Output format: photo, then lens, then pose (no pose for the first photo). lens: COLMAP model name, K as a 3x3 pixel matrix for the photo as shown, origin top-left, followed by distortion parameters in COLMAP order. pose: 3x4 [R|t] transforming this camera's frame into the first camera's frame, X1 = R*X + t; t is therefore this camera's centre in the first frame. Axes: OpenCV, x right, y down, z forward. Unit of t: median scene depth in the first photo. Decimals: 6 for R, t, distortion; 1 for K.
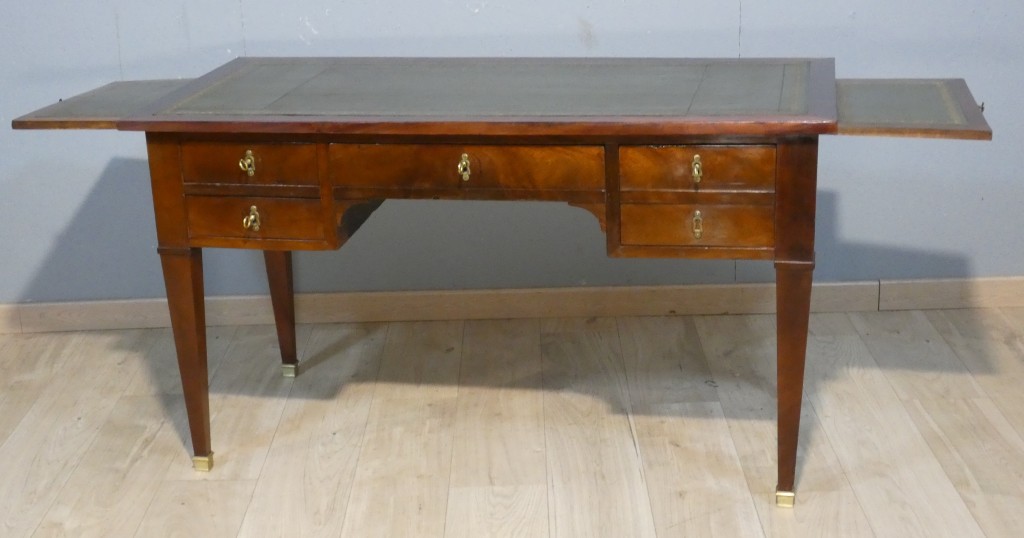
lens RADIAL K [[1489.6, 0, 492.7], [0, 1489.6, 319.5], [0, 0, 1]] dist [0.030809, 0.000000]
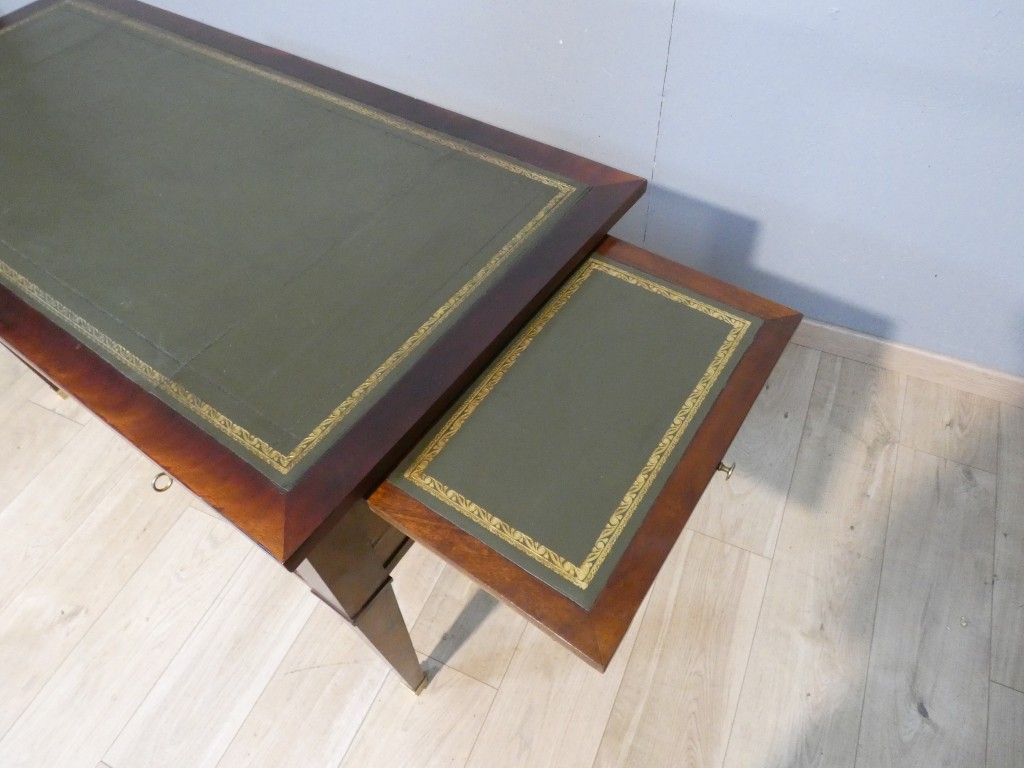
lens RADIAL K [[667.0, 0, 515.8], [0, 667.0, 383.4], [0, 0, 1]] dist [-0.002475, -0.004924]
pose [[0.914101, 0.313415, -0.257274, 0.282781], [-0.118413, 0.813155, 0.569875, -0.263662], [0.387811, -0.490459, 0.780418, 0.735083]]
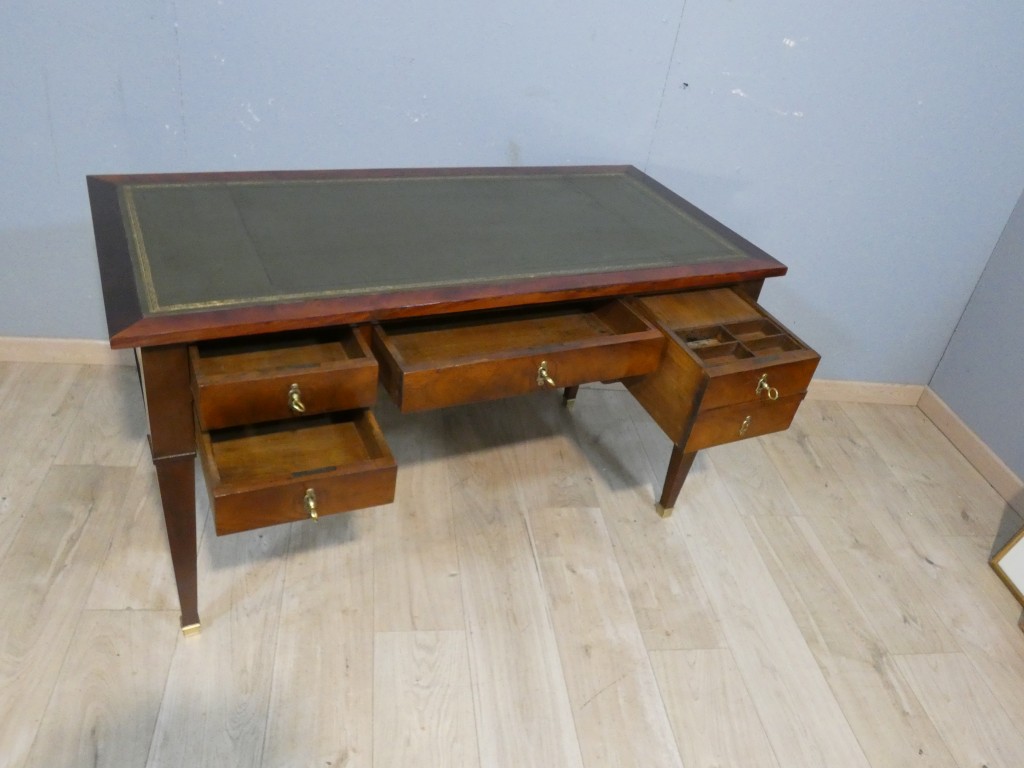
lens RADIAL K [[809.4, 0, 516.5], [0, 809.4, 388.8], [0, 0, 1]] dist [-0.003718, -0.023714]
pose [[0.972091, 0.064524, 0.225556, -0.070097], [-0.118094, 0.965327, 0.232805, -0.195974], [-0.202714, -0.252944, 0.946005, 0.466276]]
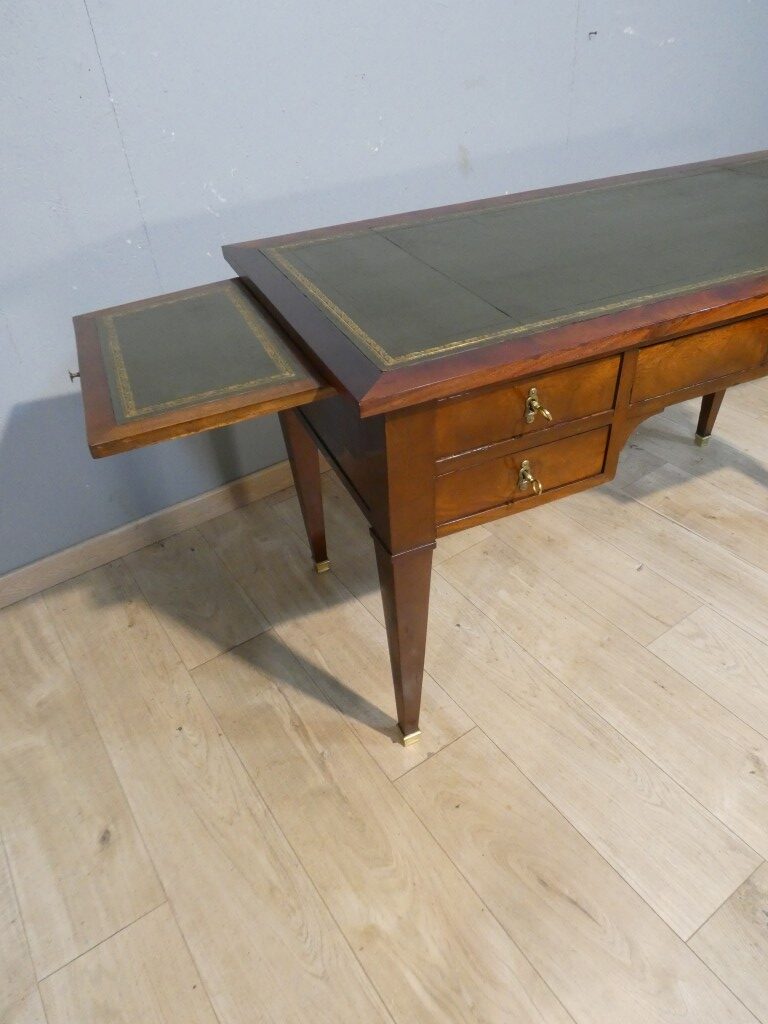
lens RADIAL K [[683.2, 0, 381.9], [0, 683.2, 517.8], [0, 0, 1]] dist [-0.006178, -0.007349]
pose [[0.814781, -0.367718, 0.448236, -0.346005], [0.225171, 0.913142, 0.339807, -0.164771], [-0.534257, -0.175939, 0.826810, 0.706602]]
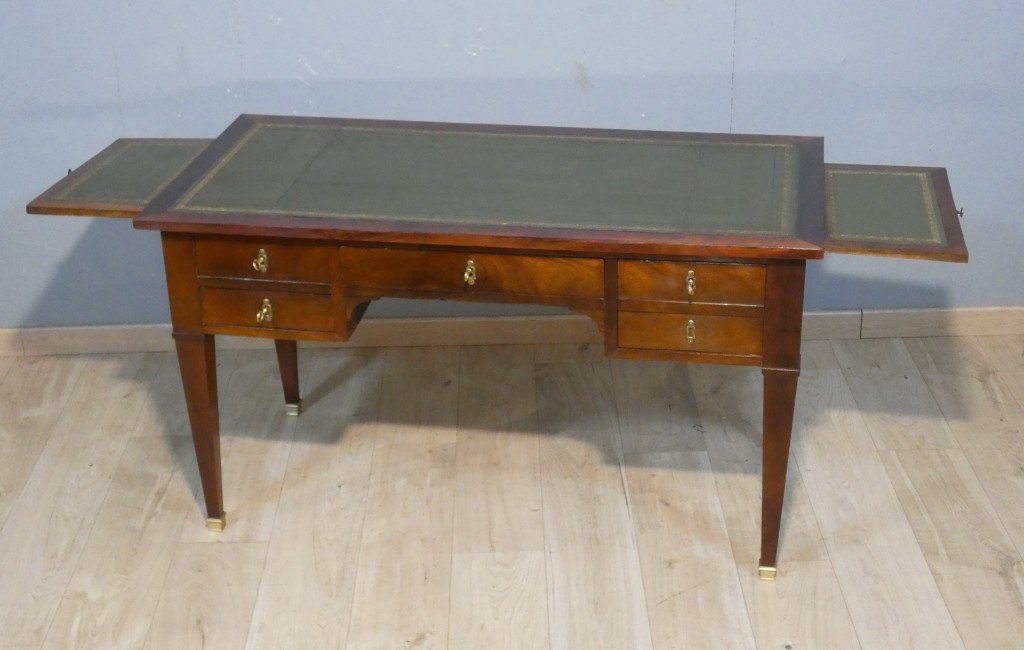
lens RADIAL K [[1551.0, 0, 518.5], [0, 1551.0, 317.7], [0, 0, 1]] dist [0.027909, 0.000000]
pose [[0.999406, 0.002160, 0.034383, -0.019956], [-0.005637, 0.994836, 0.101335, -0.161703], [-0.033986, -0.101469, 0.994258, -0.078516]]
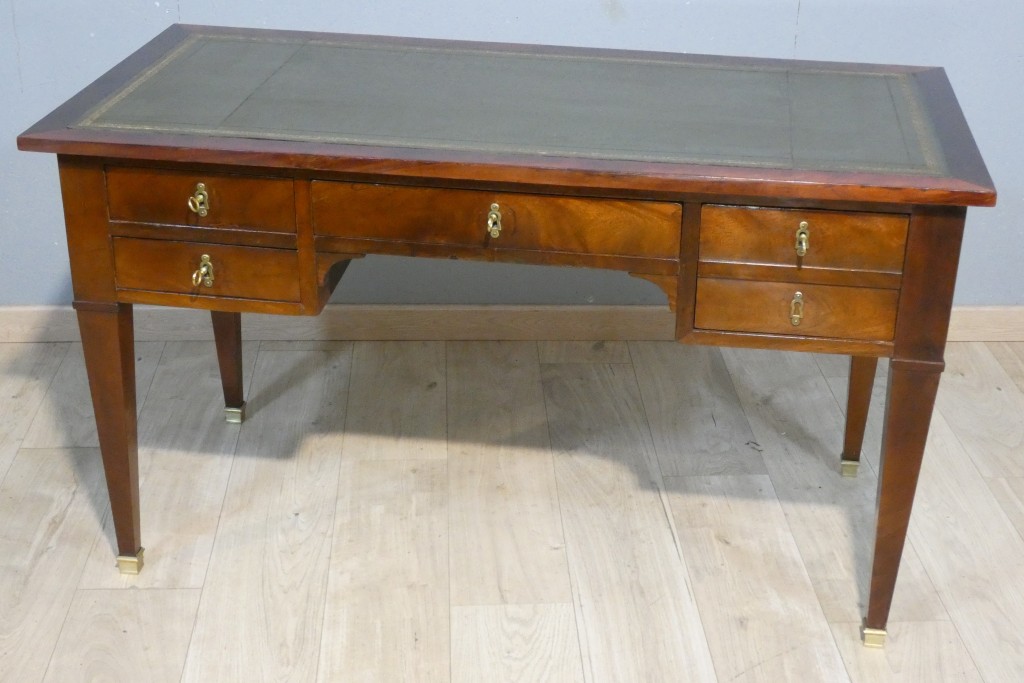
lens RADIAL K [[1520.3, 0, 538.2], [0, 1520.3, 351.3], [0, 0, 1]] dist [0.060465, 0.000000]
pose [[0.995213, 0.020237, 0.095615, -0.061363], [-0.029950, 0.994408, 0.101271, -0.102740], [-0.093031, -0.103650, 0.990254, 0.202501]]
